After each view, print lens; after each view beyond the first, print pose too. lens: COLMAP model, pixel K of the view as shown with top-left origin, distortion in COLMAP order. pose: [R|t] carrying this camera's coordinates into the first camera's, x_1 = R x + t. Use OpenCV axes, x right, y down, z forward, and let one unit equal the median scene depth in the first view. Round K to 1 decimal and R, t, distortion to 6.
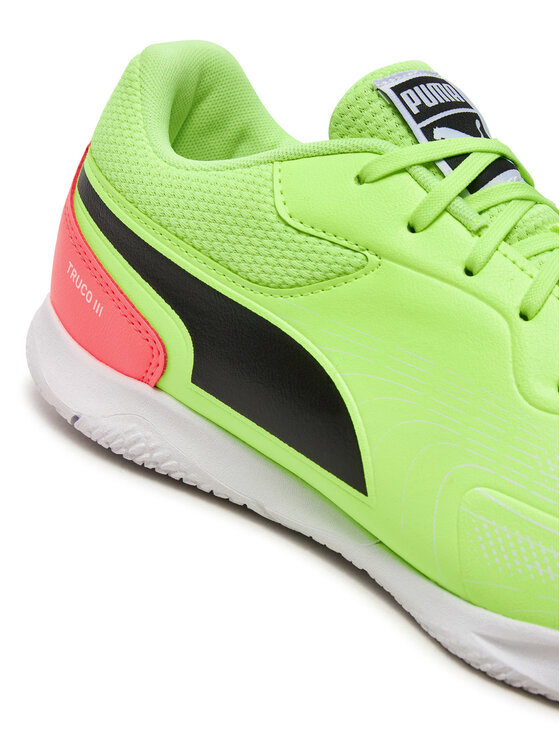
lens RADIAL K [[1627.5, 0, 280.0], [0, 1627.5, 373.0], [0, 0, 1]] dist [-0.069797, -0.119865]
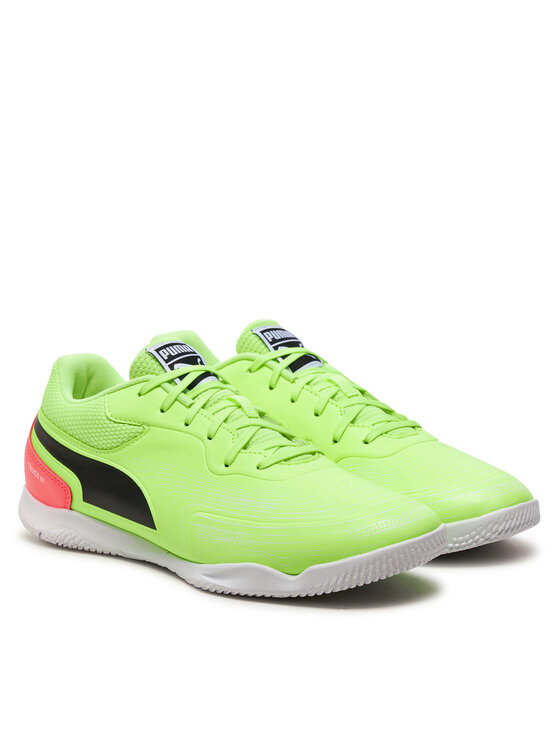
lens RADIAL K [[2205.0, 0, 280.0], [0, 2205.0, 373.0], [0, 0, 1]] dist [-0.234678, -0.746077]
pose [[0.975366, -0.192059, -0.108512, 0.552270], [0.171662, 0.969769, -0.173434, 0.393602], [0.138541, 0.150535, 0.978849, -1.847701]]
